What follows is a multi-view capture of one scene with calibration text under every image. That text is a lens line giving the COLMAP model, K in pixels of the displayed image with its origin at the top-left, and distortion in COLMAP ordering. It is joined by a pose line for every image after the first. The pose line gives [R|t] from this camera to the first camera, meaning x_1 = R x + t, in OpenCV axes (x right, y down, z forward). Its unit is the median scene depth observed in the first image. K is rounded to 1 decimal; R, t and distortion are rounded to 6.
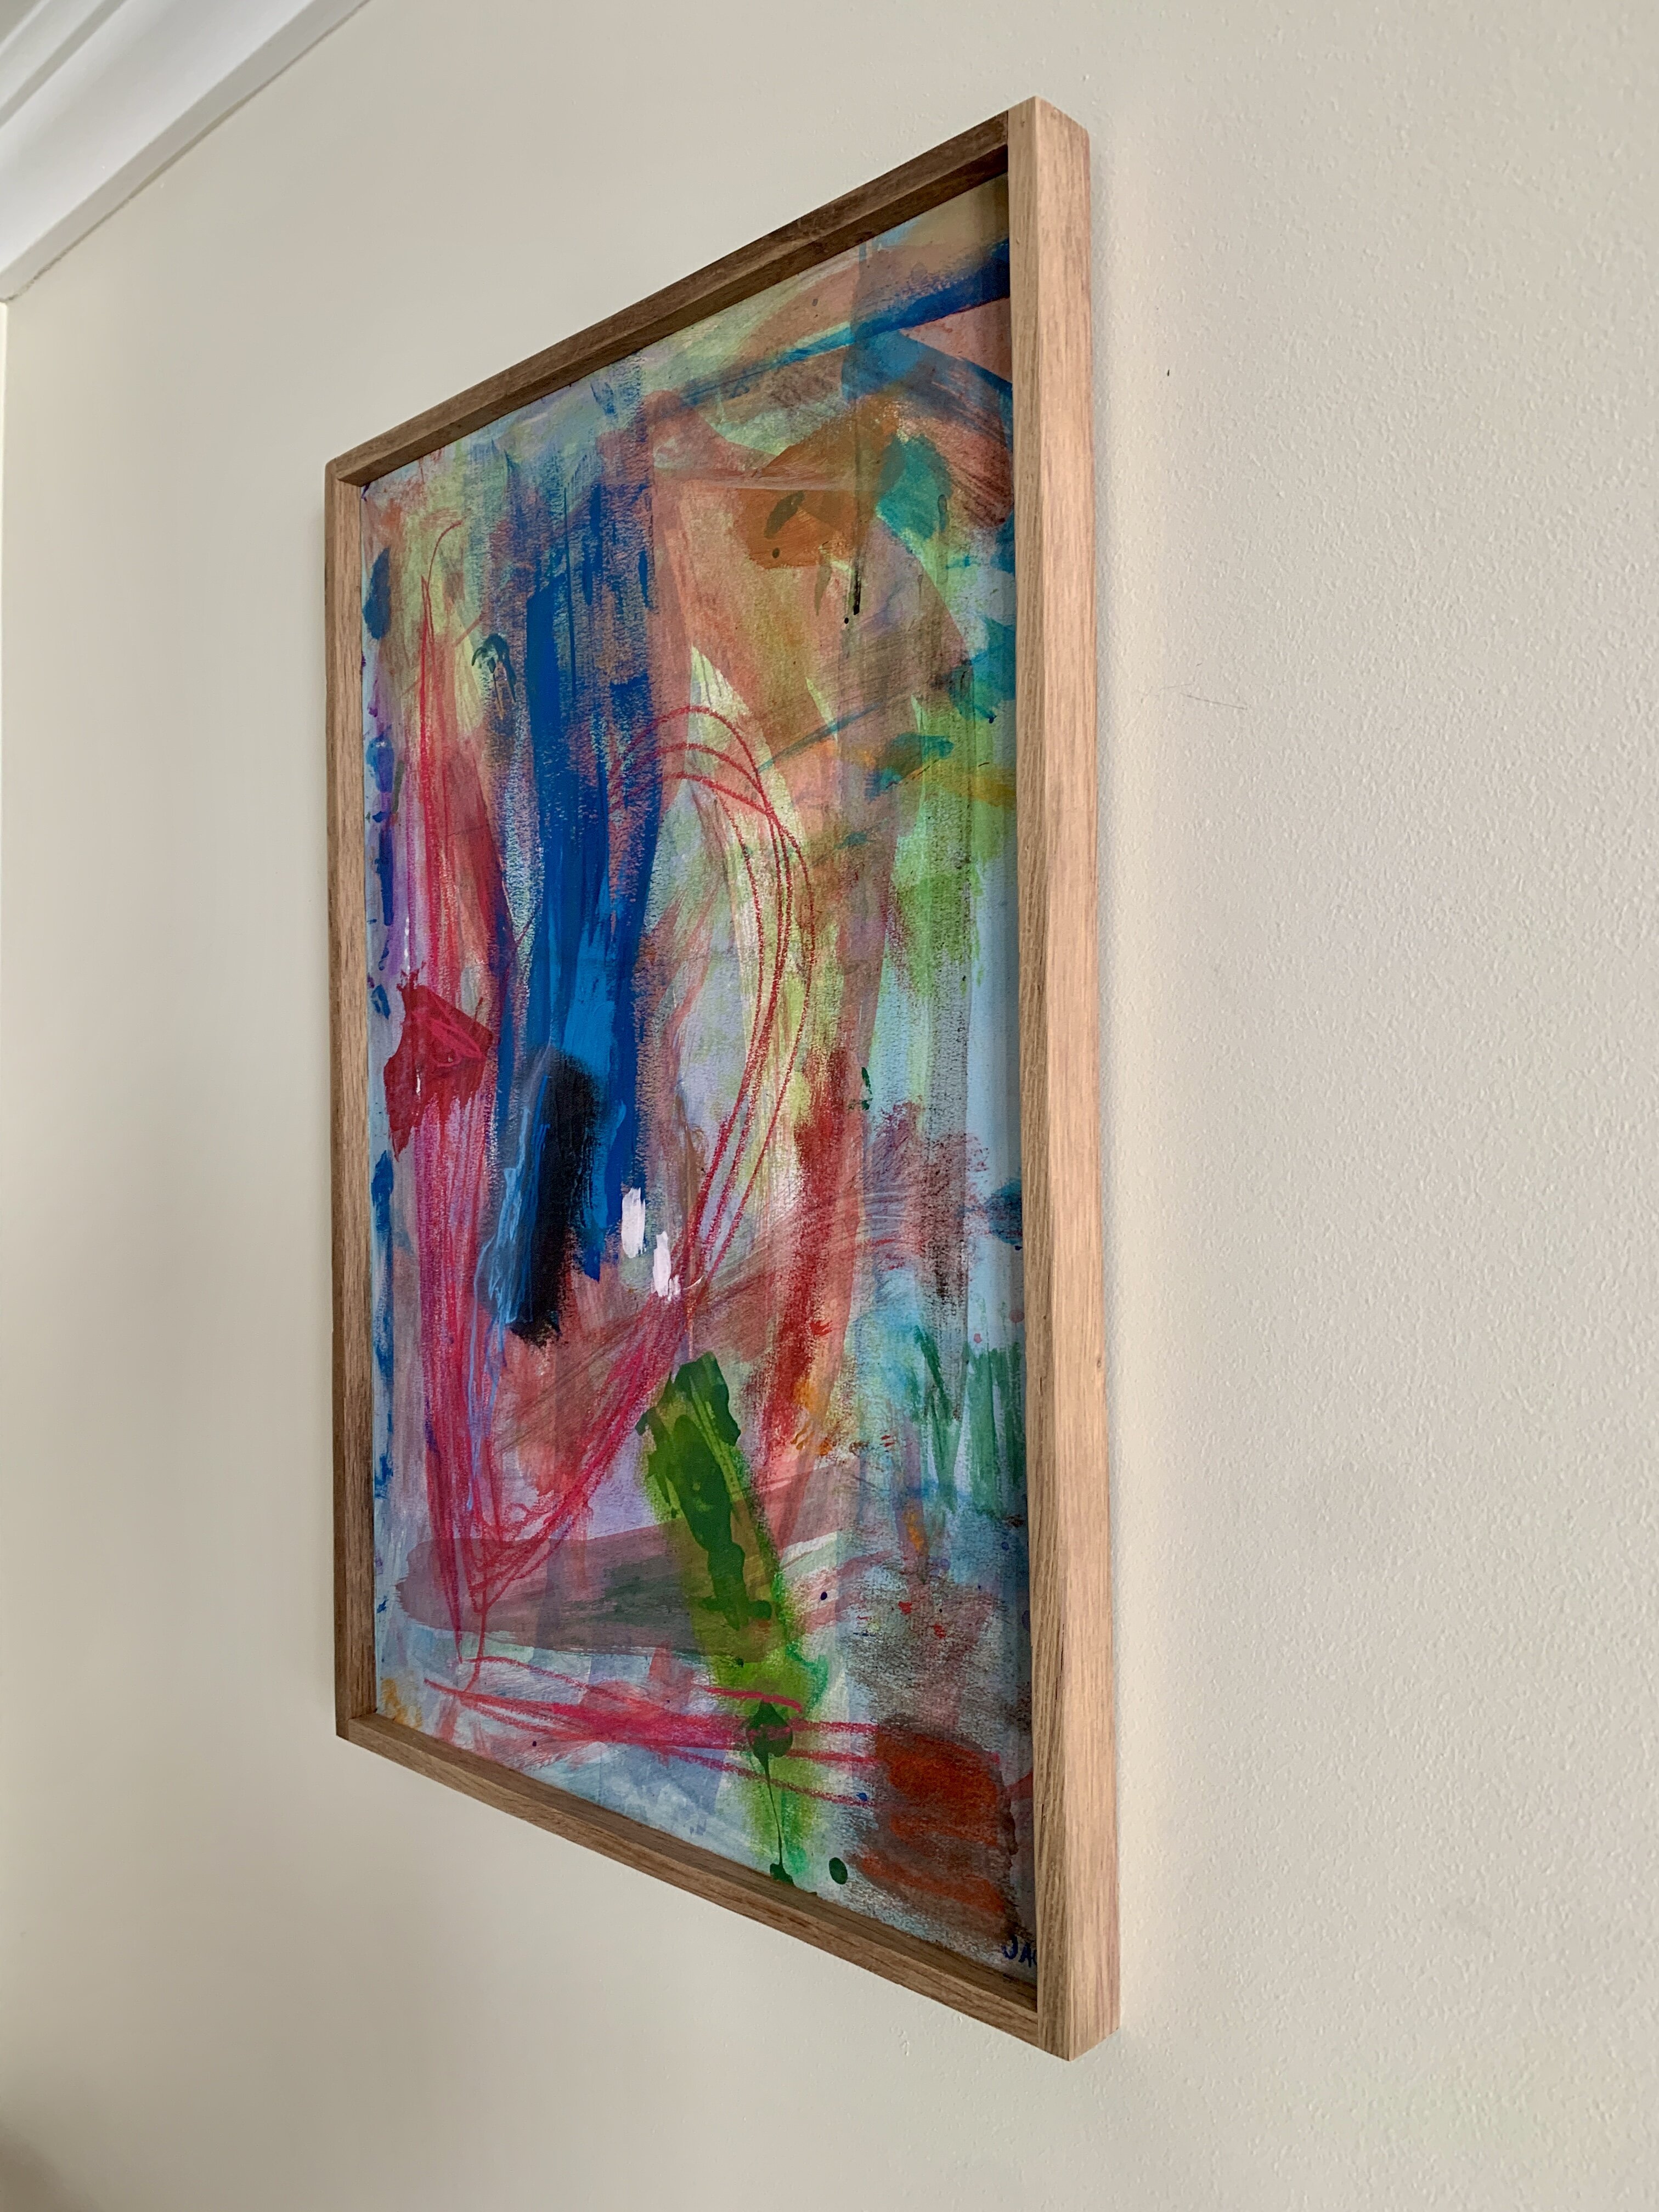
lens RADIAL K [[1677.3, 0, 824.0], [0, 1677.3, 1089.0], [0, 0, 1]] dist [0.148272, -0.442534]
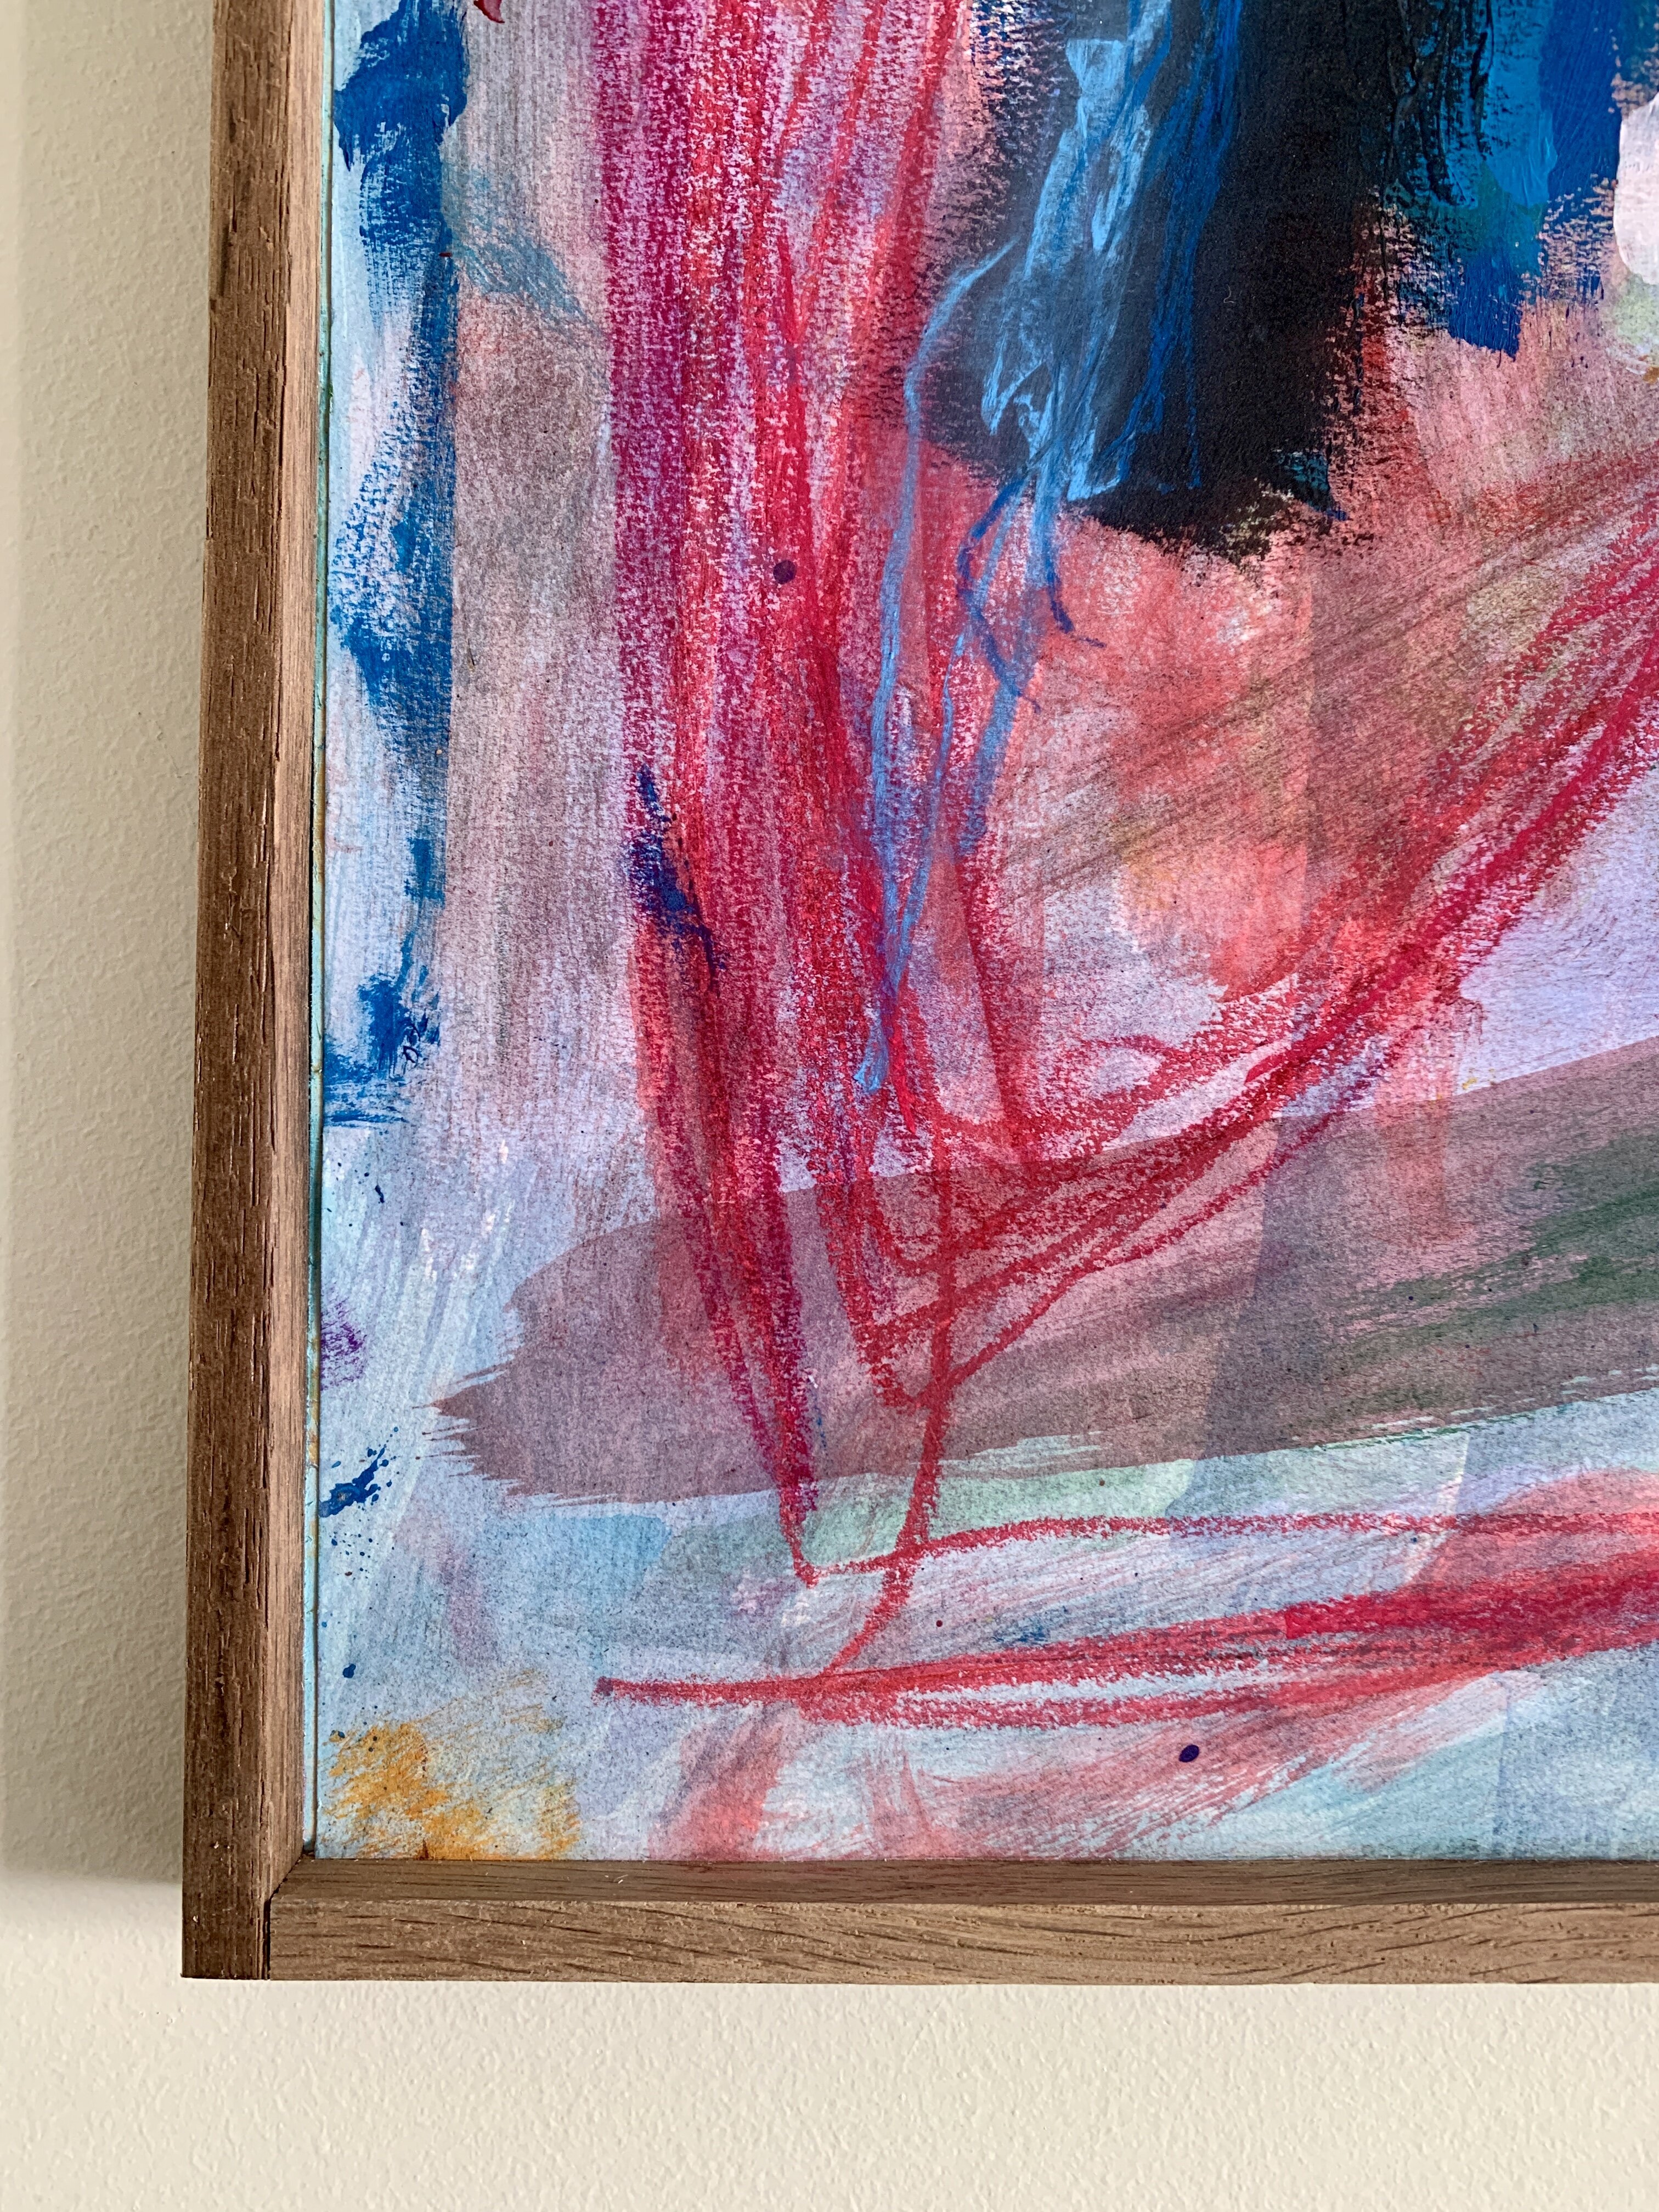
lens RADIAL K [[1718.7, 0, 829.5], [0, 1718.7, 1106.0], [0, 0, 1]] dist [-0.010582, 0.003874]
pose [[0.727677, 0.042377, 0.684609, -0.499195], [-0.025596, 0.999072, -0.034635, 0.301508], [-0.685442, 0.007680, 0.728087, 0.886736]]
